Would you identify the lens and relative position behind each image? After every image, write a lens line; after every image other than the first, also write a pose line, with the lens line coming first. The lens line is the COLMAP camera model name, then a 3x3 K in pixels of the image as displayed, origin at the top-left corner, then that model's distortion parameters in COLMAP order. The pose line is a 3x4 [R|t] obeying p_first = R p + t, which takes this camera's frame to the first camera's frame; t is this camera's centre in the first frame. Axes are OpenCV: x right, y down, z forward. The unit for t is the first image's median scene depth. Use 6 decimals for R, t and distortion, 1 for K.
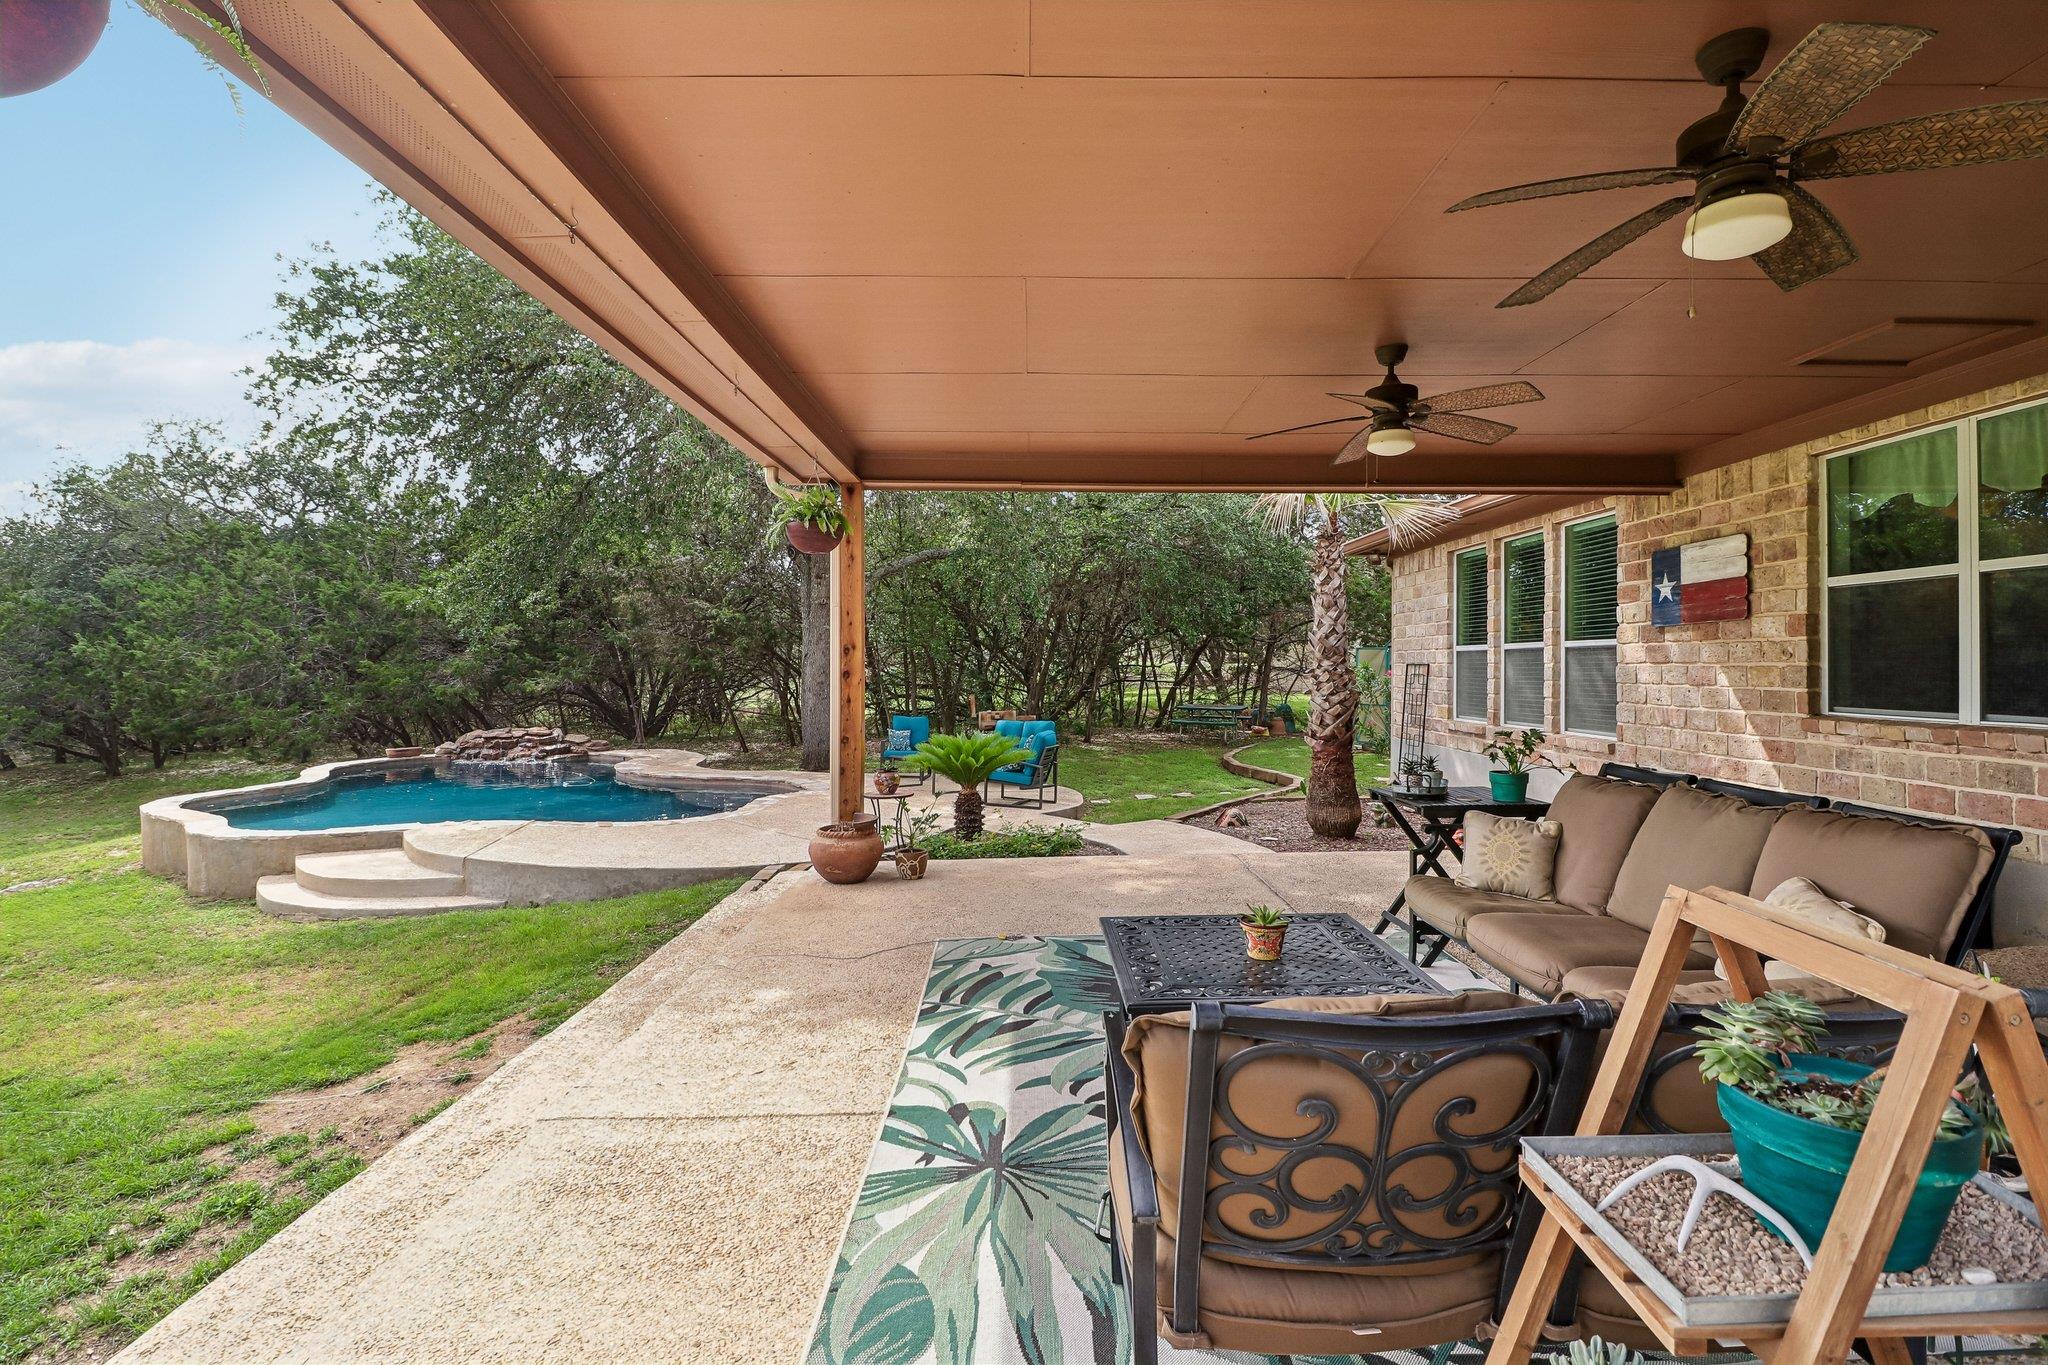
lens RADIAL K [[961.0, 0, 1023.3], [0, 961.0, 674.7], [0, 0, 1]] dist [-0.005592, -0.004349]
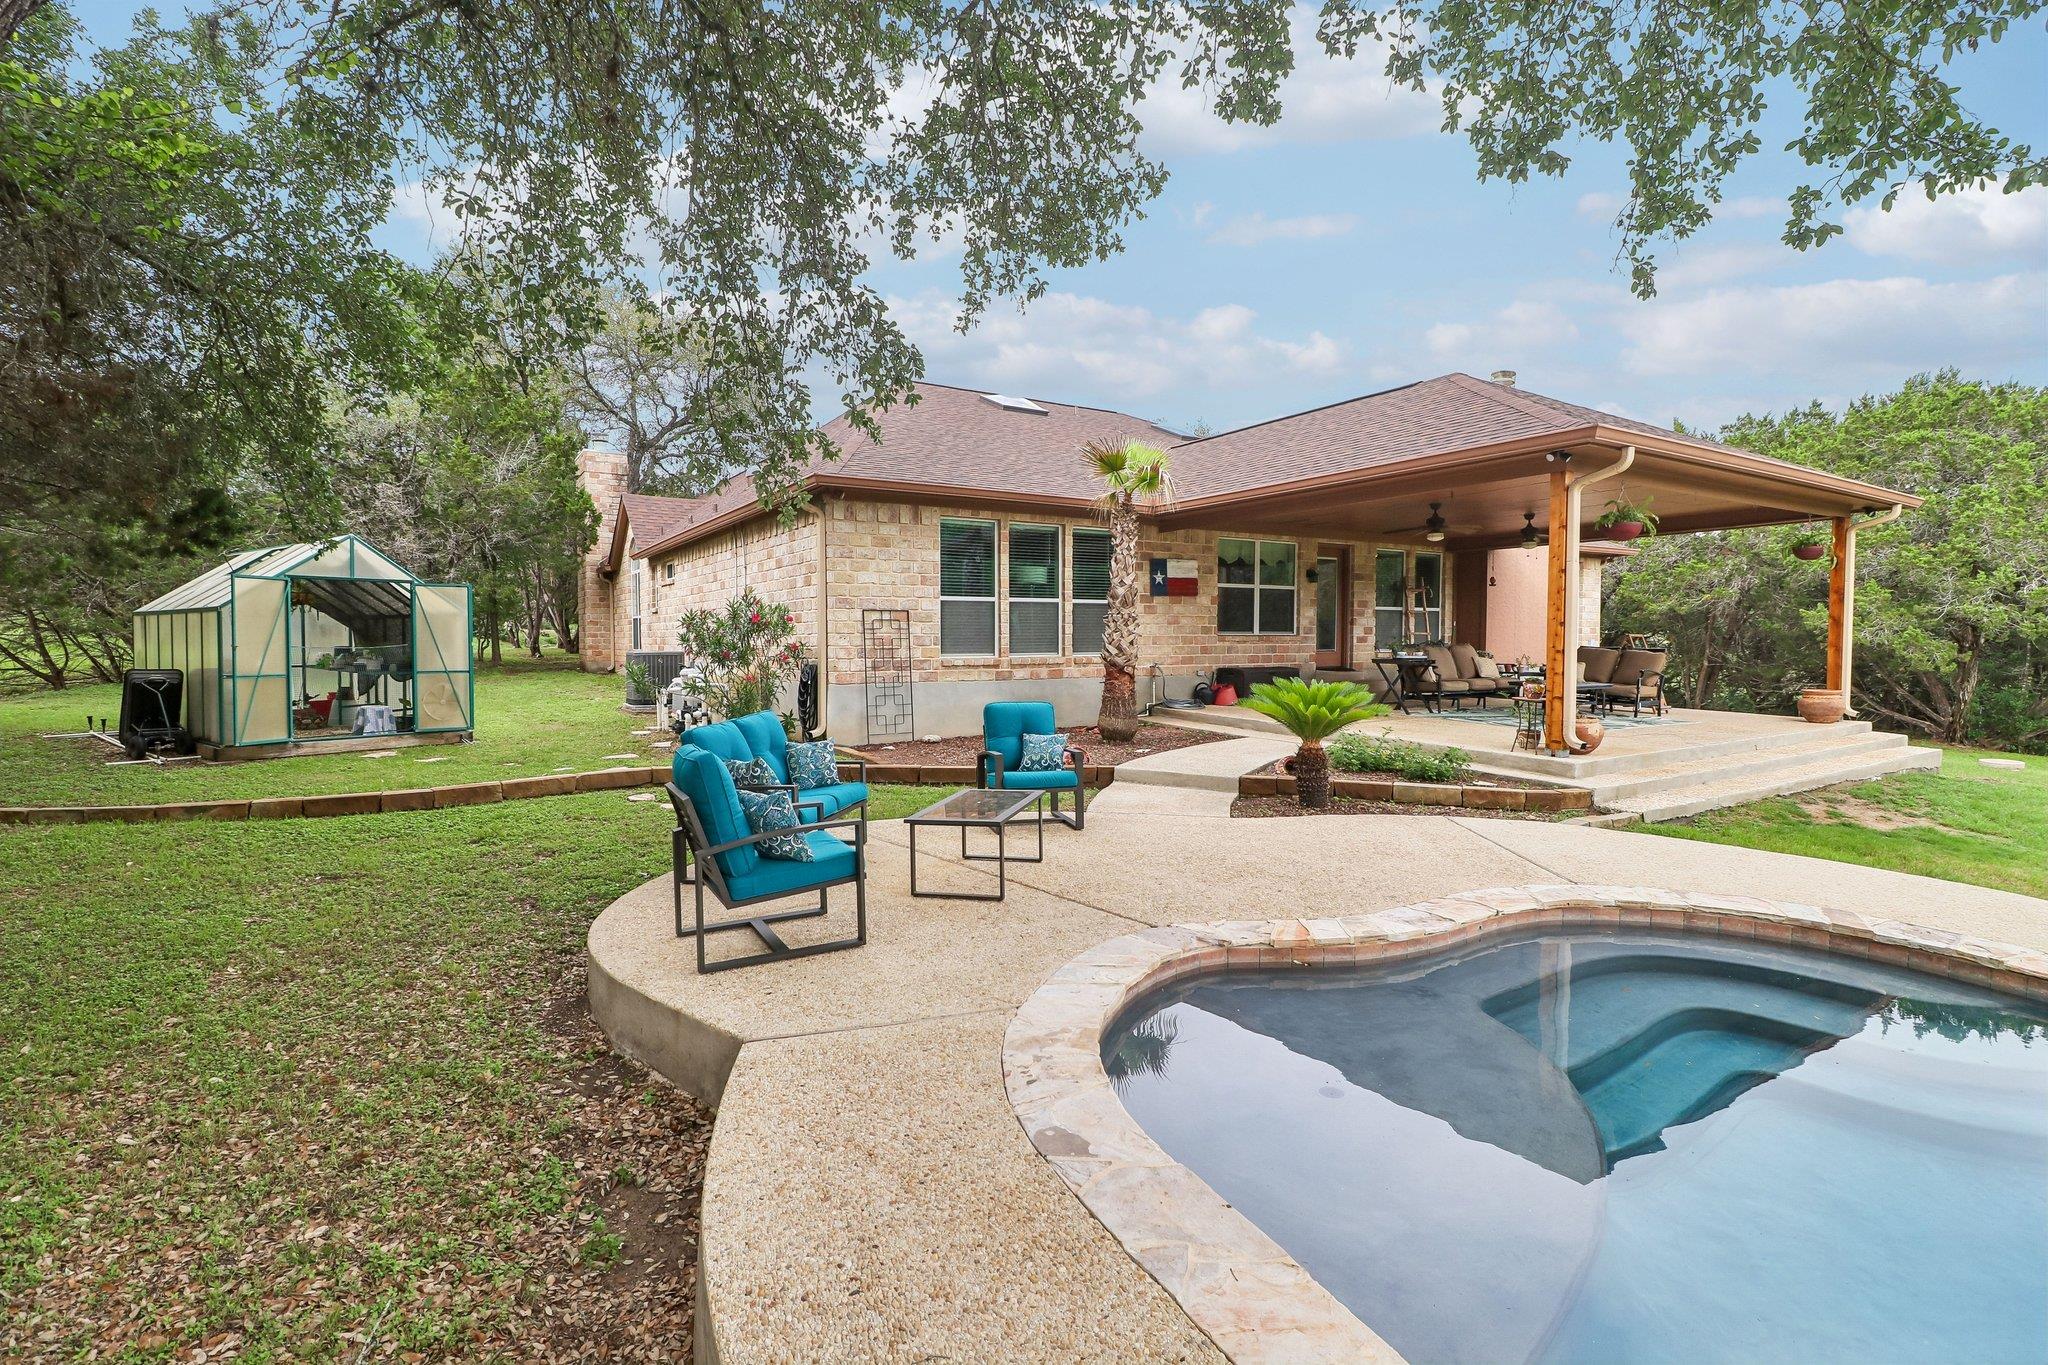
lens RADIAL K [[961.0, 0, 995.8], [0, 961.0, 669.7], [0, 0, 1]] dist [-0.005592, -0.004349]
pose [[-0.499765, -0.015104, 0.866029, -1.027968], [0.012525, 0.999617, 0.024662, 0.057610], [-0.866071, 0.023172, -0.499384, 2.508734]]
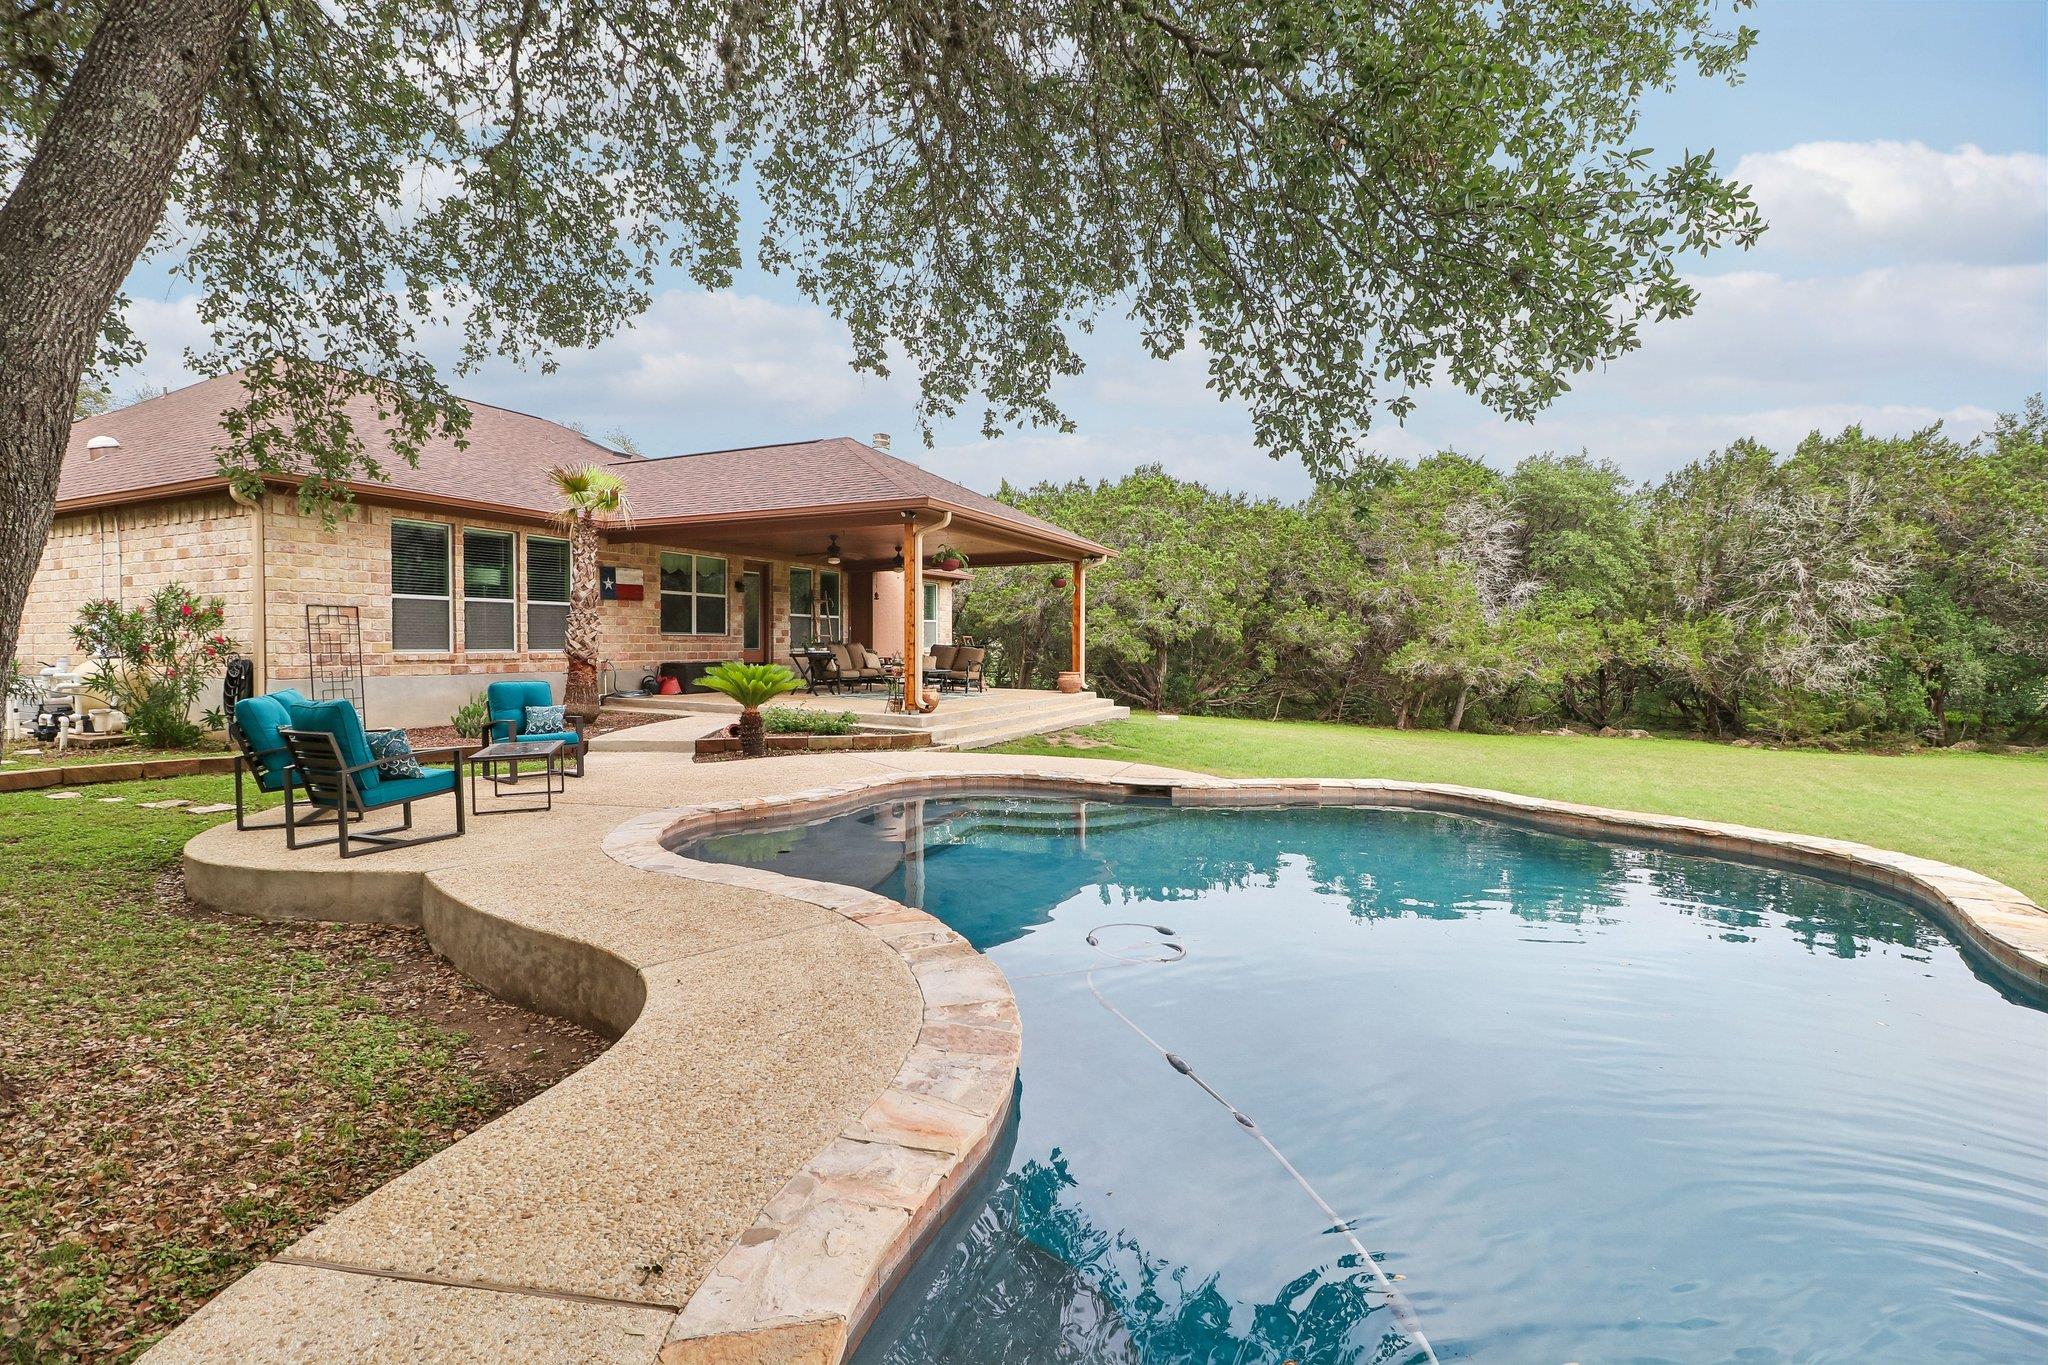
lens RADIAL K [[961.0, 0, 1023.2], [0, 961.0, 679.3], [0, 0, 1]] dist [-0.005592, -0.004349]
pose [[-0.909065, 0.000115, 0.416655, -1.331431], [0.015476, 0.999319, 0.033491, 0.088223], [-0.416368, 0.036894, -0.908447, 2.915472]]
